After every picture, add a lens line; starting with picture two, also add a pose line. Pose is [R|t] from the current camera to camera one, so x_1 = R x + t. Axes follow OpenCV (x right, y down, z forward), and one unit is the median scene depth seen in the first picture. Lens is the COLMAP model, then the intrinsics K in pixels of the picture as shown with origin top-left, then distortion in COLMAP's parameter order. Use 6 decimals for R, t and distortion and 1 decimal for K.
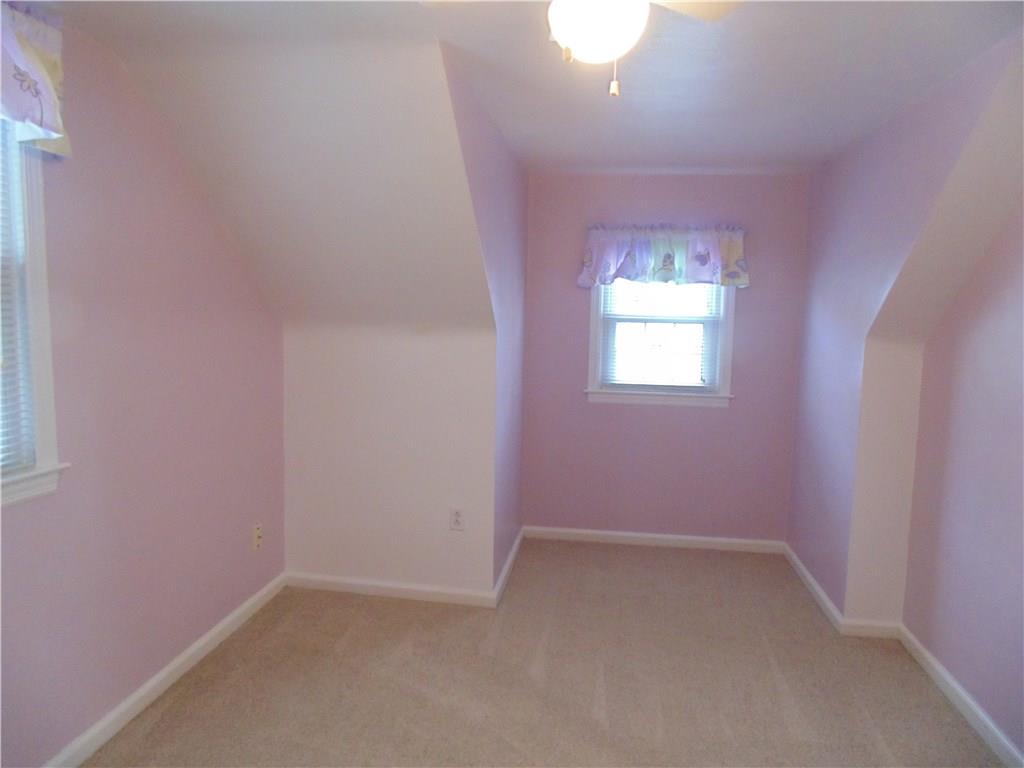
lens RADIAL K [[678.8, 0, 516.1], [0, 678.8, 384.4], [0, 0, 1]] dist [-0.020089, -0.005224]
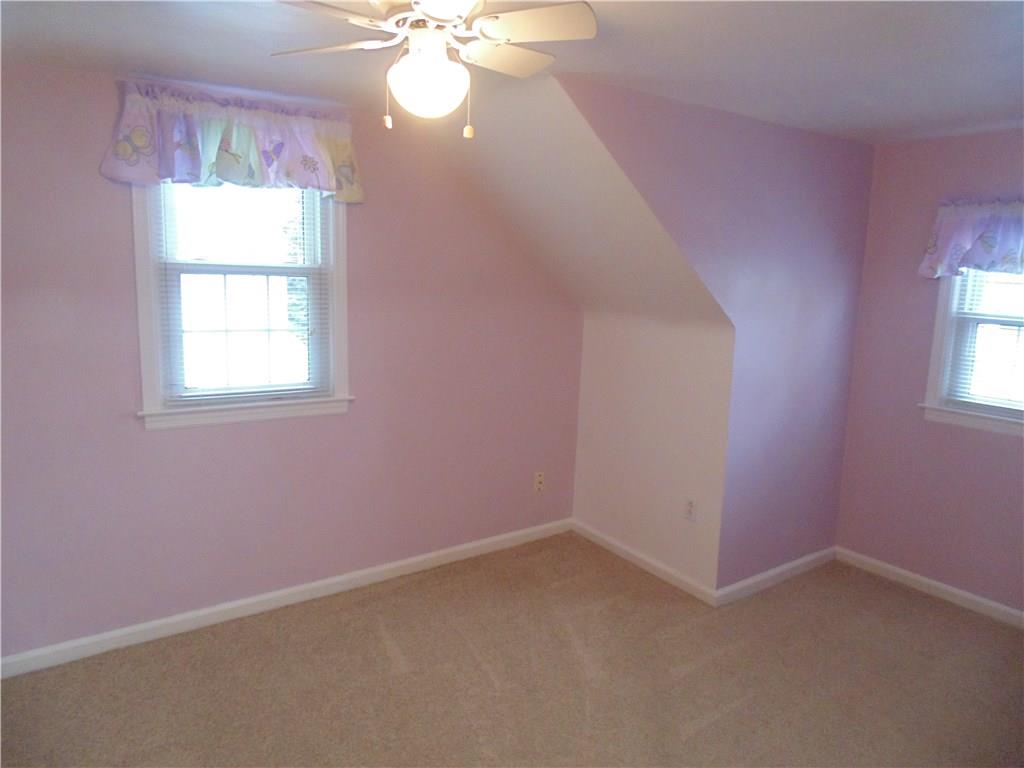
lens RADIAL K [[678.8, 0, 508.4], [0, 678.8, 388.2], [0, 0, 1]] dist [-0.020089, -0.005224]
pose [[0.679461, 0.122686, -0.723381, 0.371439], [-0.091874, 0.992387, 0.082015, -0.033804], [0.727936, 0.010734, 0.685561, 0.086287]]
